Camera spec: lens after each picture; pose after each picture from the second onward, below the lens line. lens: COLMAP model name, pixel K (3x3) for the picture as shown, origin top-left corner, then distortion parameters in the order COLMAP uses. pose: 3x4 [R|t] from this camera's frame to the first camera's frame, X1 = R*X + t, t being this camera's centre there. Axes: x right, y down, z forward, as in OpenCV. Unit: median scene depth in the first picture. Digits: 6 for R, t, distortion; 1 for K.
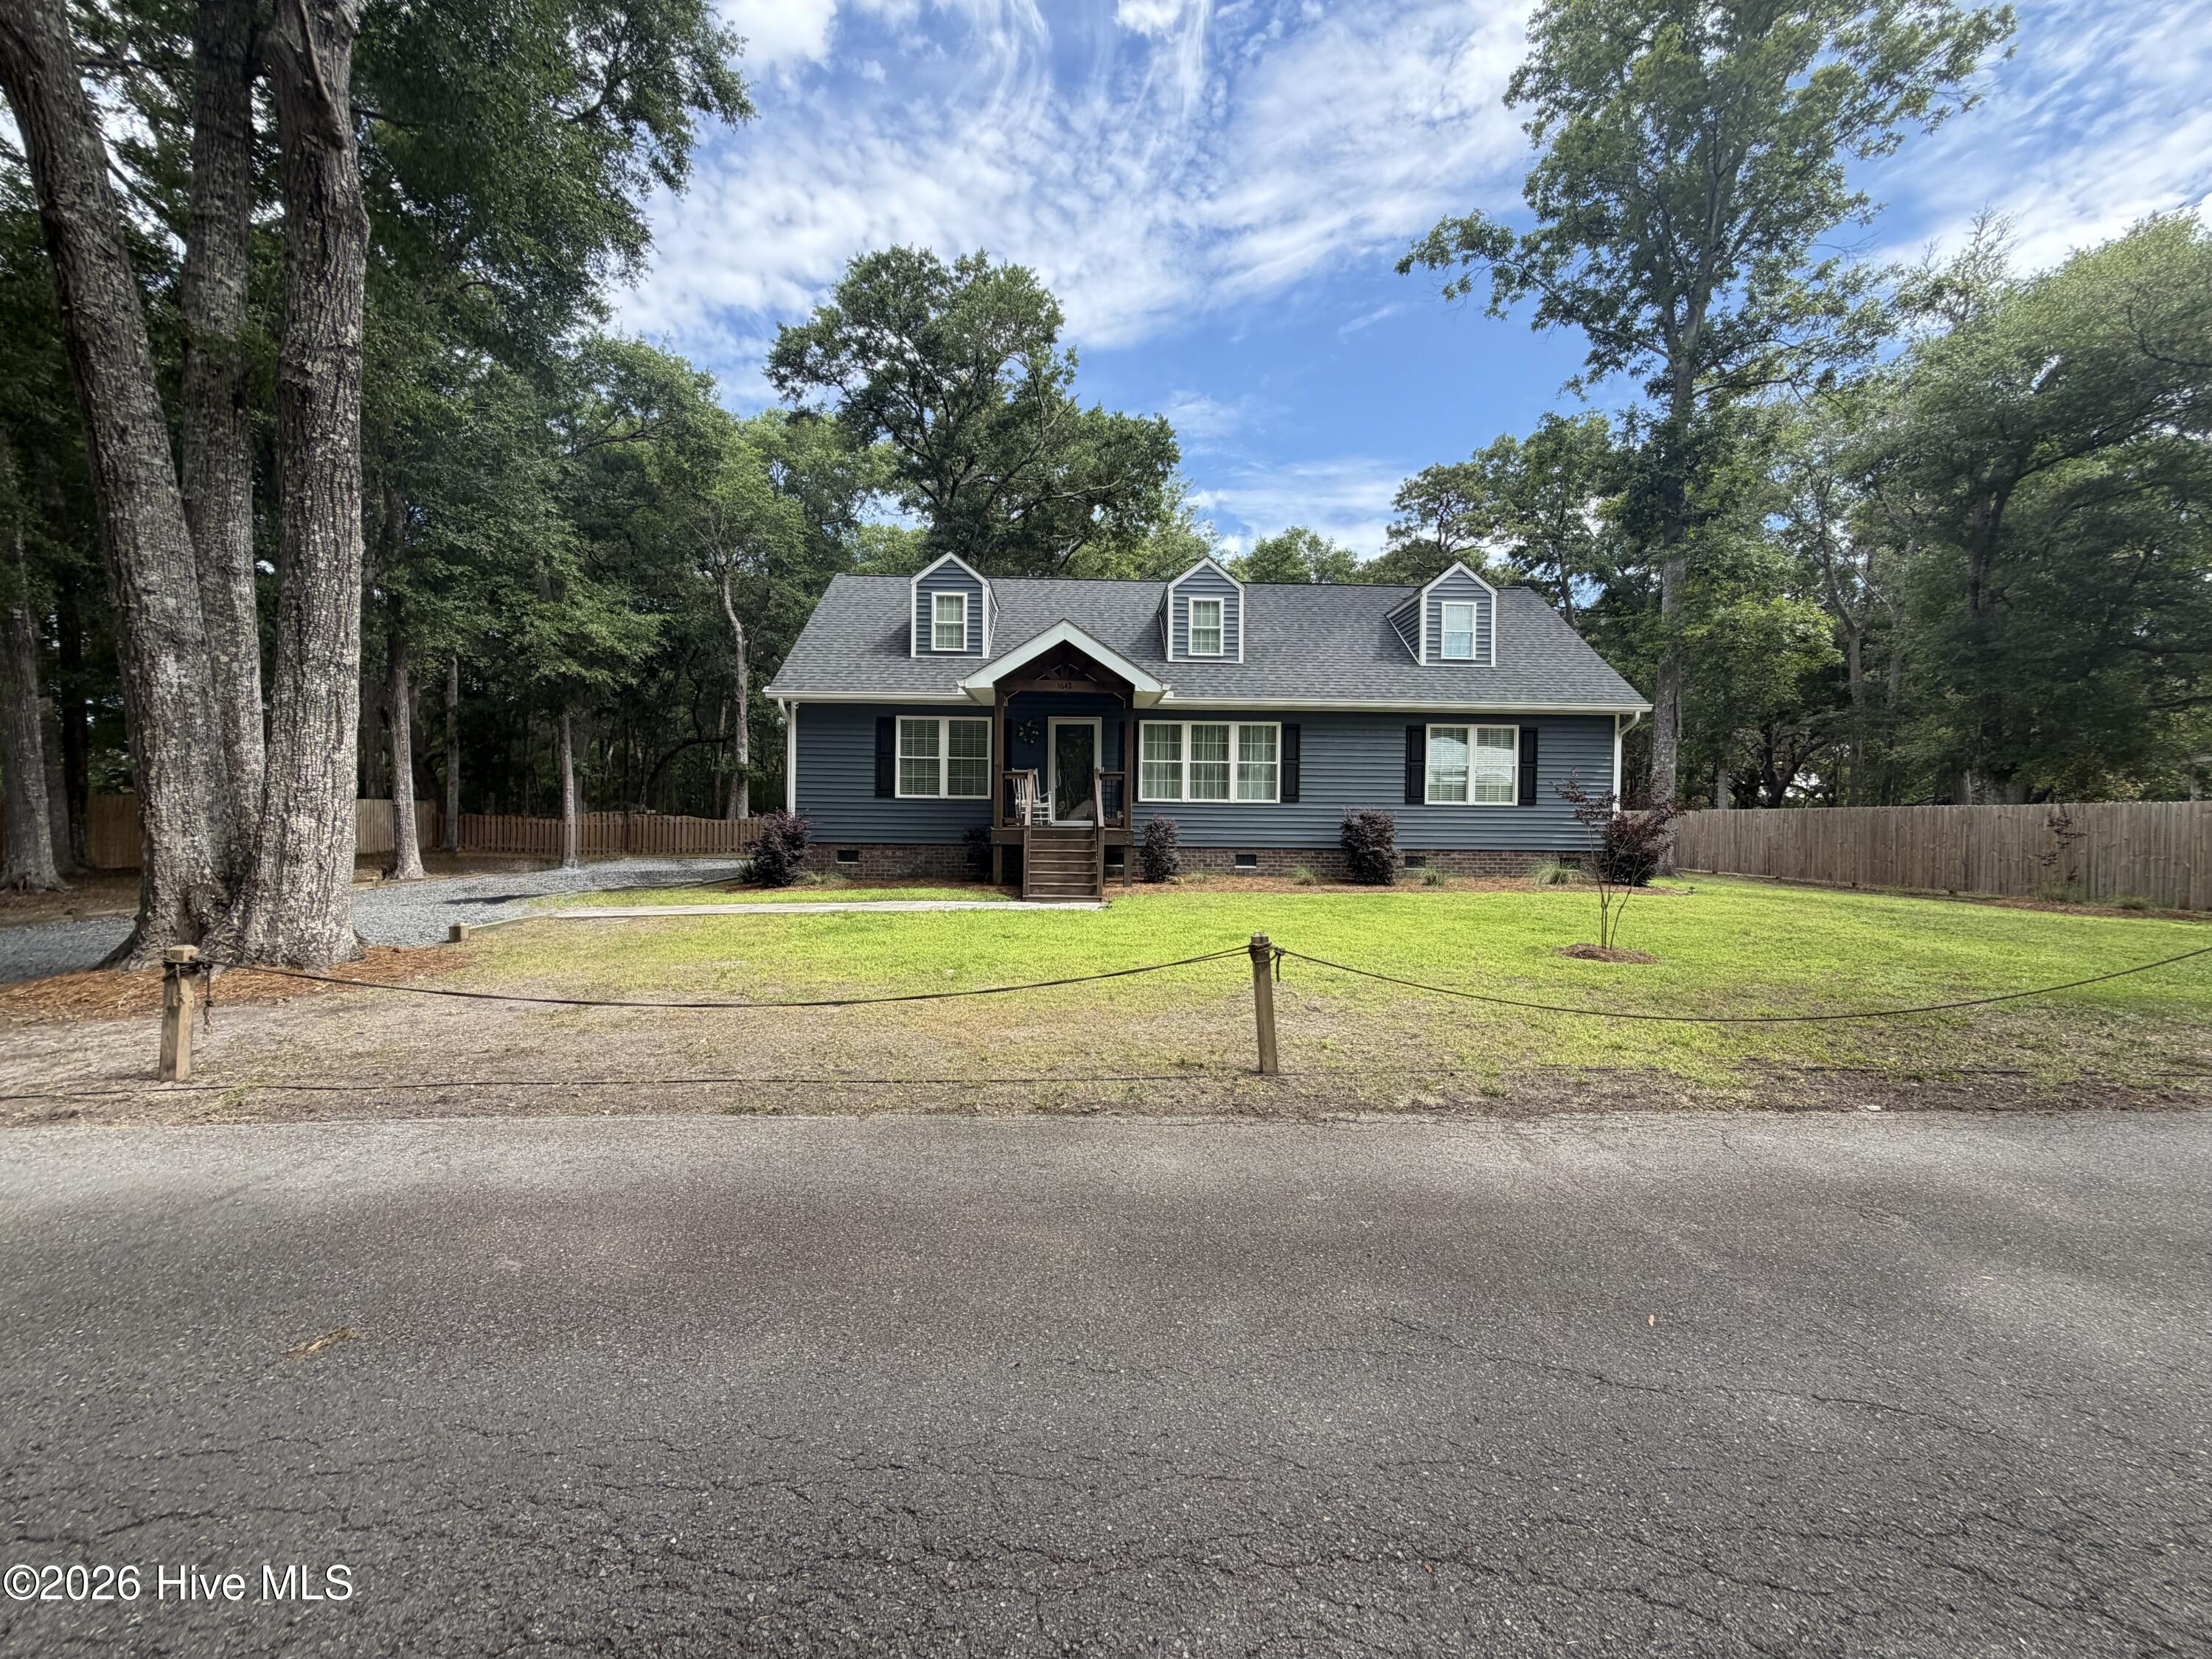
lens RADIAL K [[882.2, 0, 1094.2], [0, 882.2, 829.9], [0, 0, 1]] dist [0.002946, 0.000096]
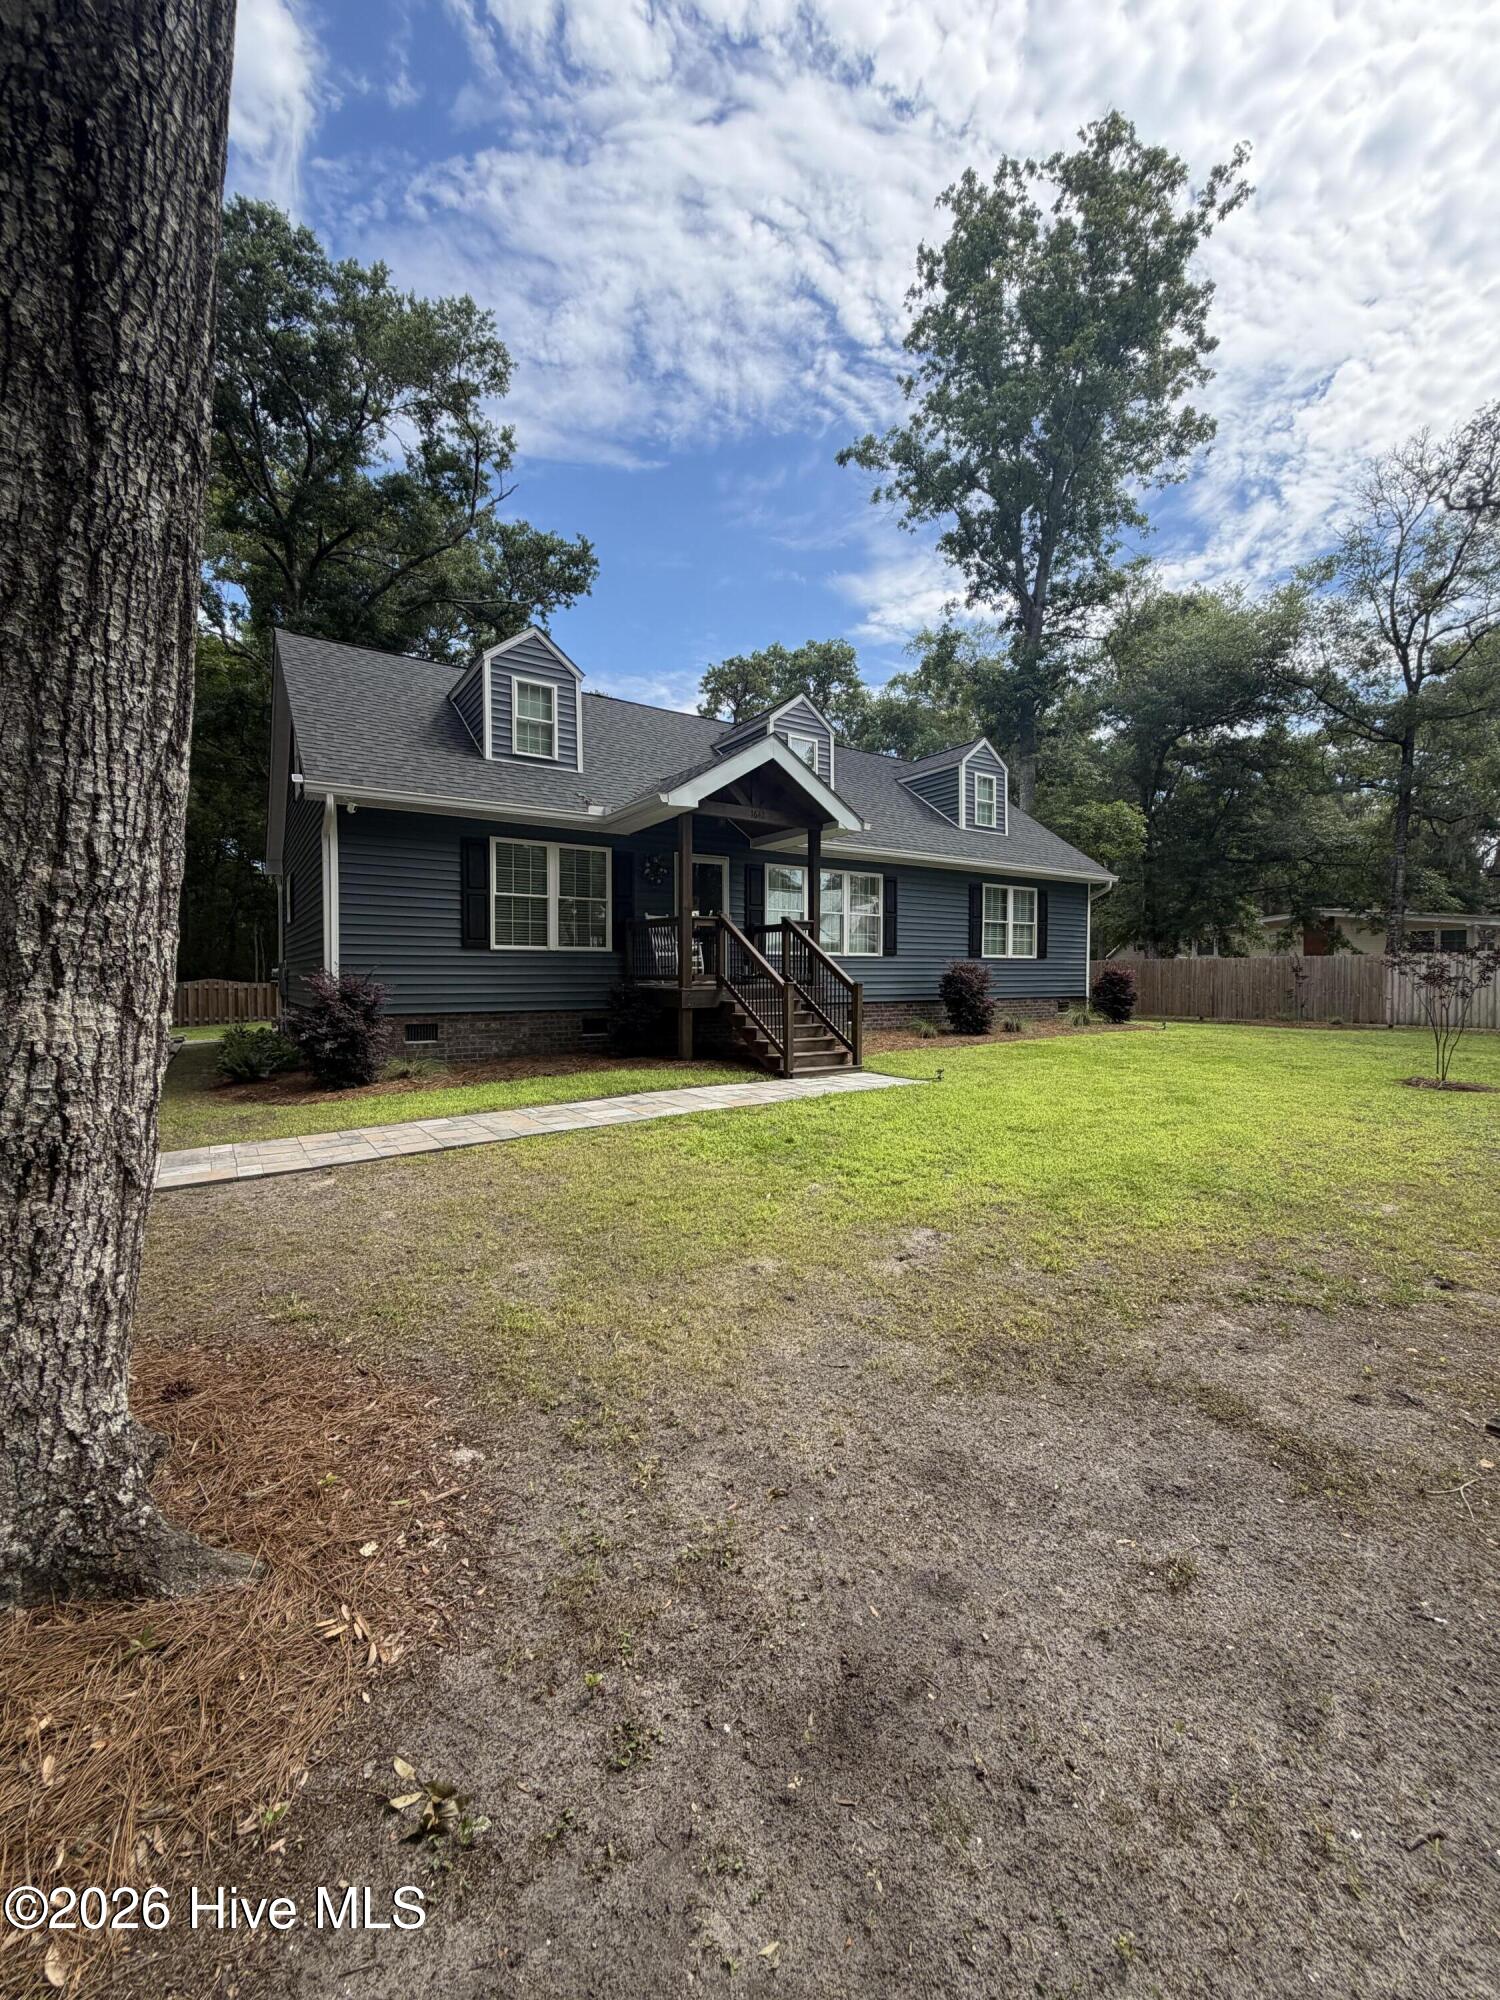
lens RADIAL K [[797.6, 0, 752.7], [0, 797.6, 997.8], [0, 0, 1]] dist [0.002946, 0.000096]
pose [[0.845302, -0.028252, 0.533542, -0.394474], [0.018597, 0.999552, 0.023463, -0.007810], [-0.533965, -0.009911, 0.845448, 0.323778]]
